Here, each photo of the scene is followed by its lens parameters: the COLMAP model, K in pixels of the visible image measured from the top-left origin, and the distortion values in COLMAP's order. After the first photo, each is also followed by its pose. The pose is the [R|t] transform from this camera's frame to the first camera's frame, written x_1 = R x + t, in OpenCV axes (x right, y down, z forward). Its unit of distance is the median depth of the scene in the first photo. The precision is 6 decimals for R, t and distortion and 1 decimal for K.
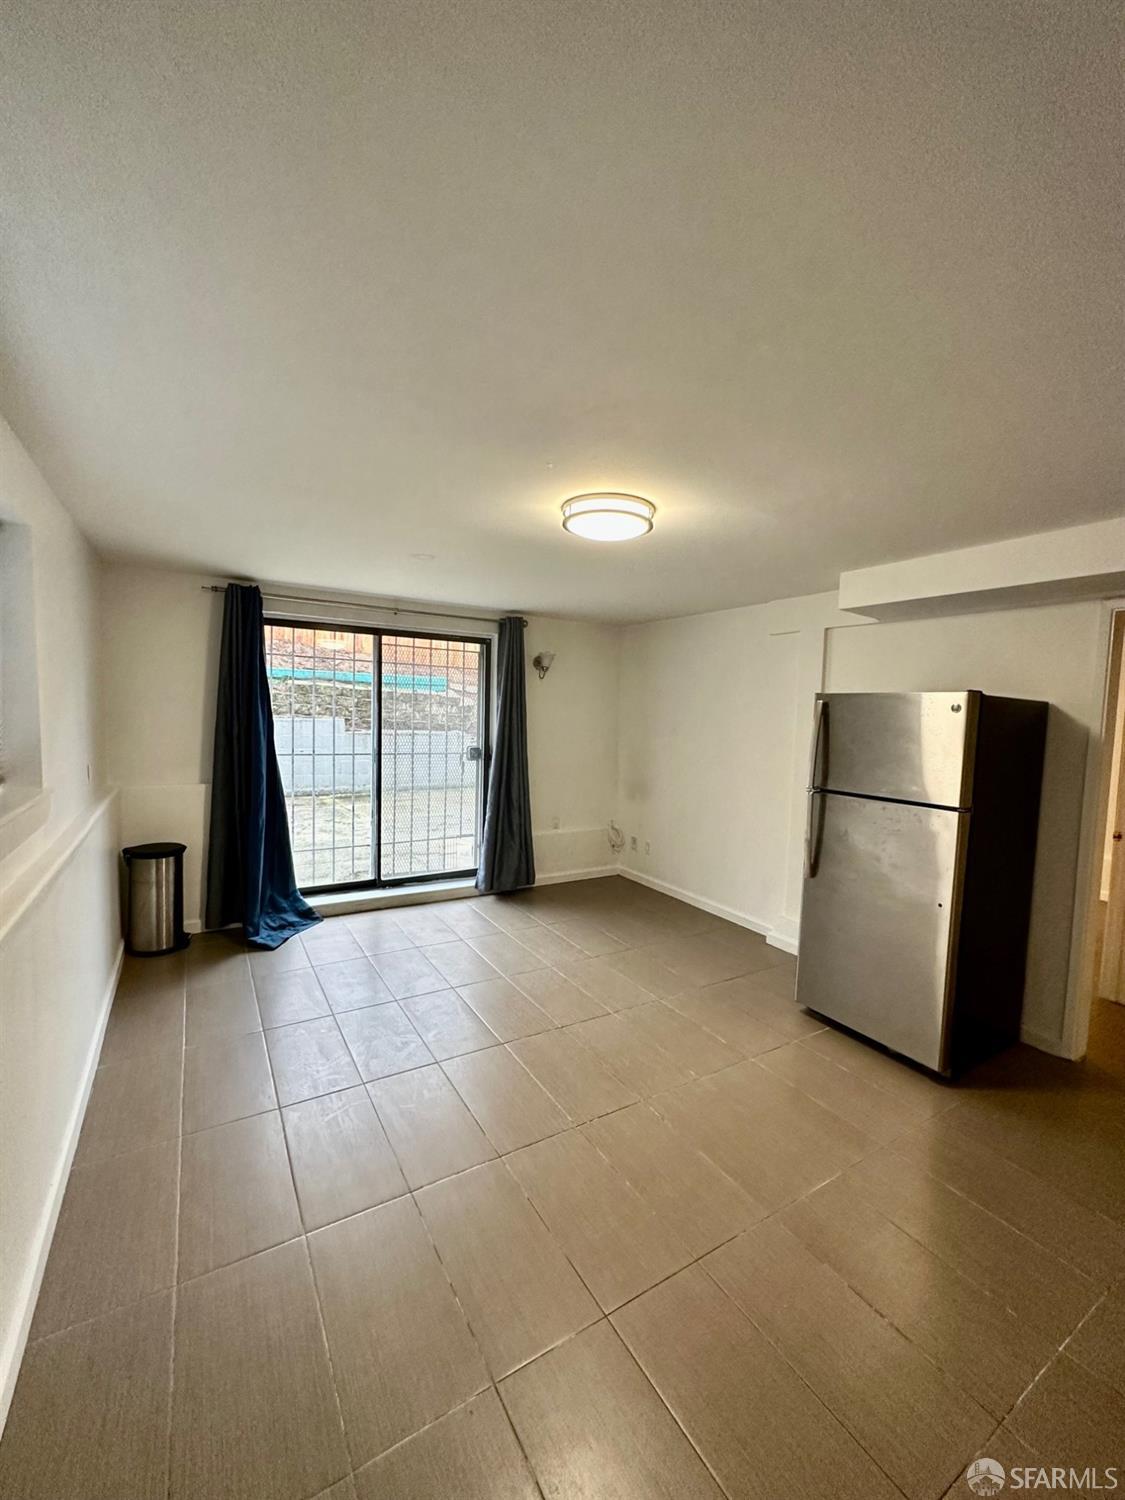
lens RADIAL K [[598.1, 0, 562.5], [0, 598.1, 750.0], [0, 0, 1]] dist [-0.001489, -0.000157]
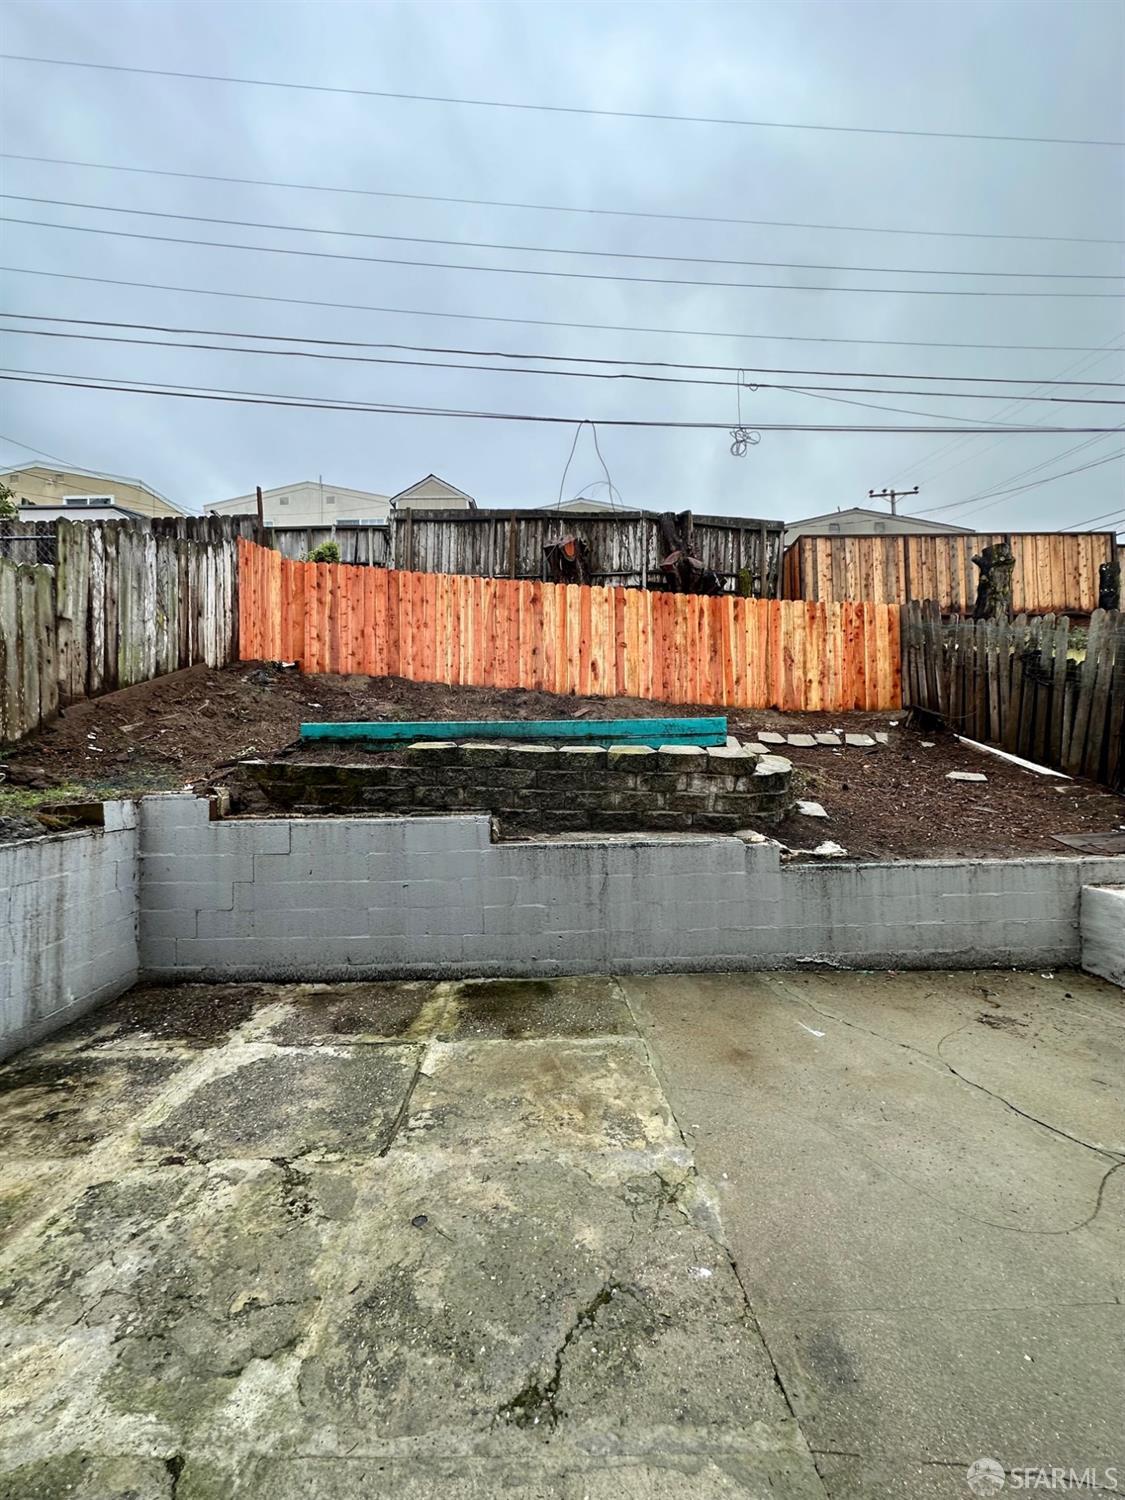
lens RADIAL K [[598.1, 0, 562.5], [0, 598.1, 750.0], [0, 0, 1]] dist [-0.001489, -0.000157]
pose [[0.843599, -0.054762, -0.534173, -0.058657], [0.002387, 0.995159, -0.098252, -0.055658], [0.536968, 0.081610, 0.839646, 0.610361]]
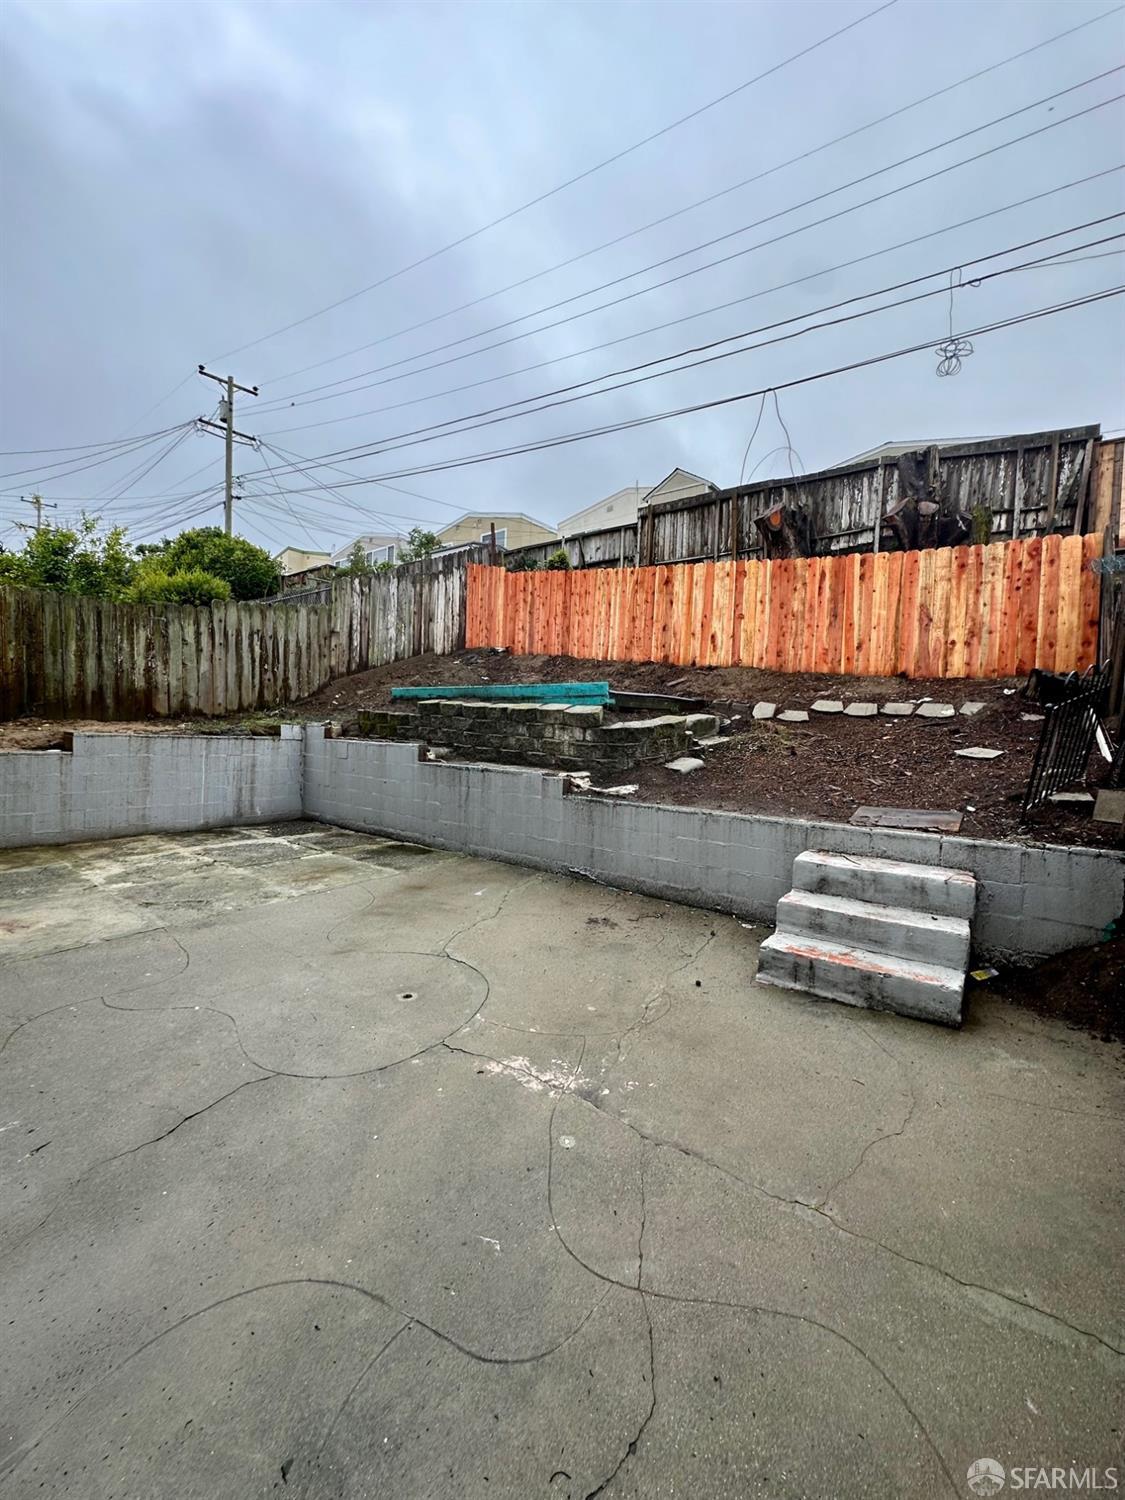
lens RADIAL K [[598.1, 0, 562.5], [0, 598.1, 750.0], [0, 0, 1]] dist [-0.001489, -0.000157]
pose [[0.330220, 0.006473, -0.943882, 0.393636], [-0.095450, 0.995080, -0.026569, -0.040771], [0.939065, 0.098867, 0.329213, 0.890963]]
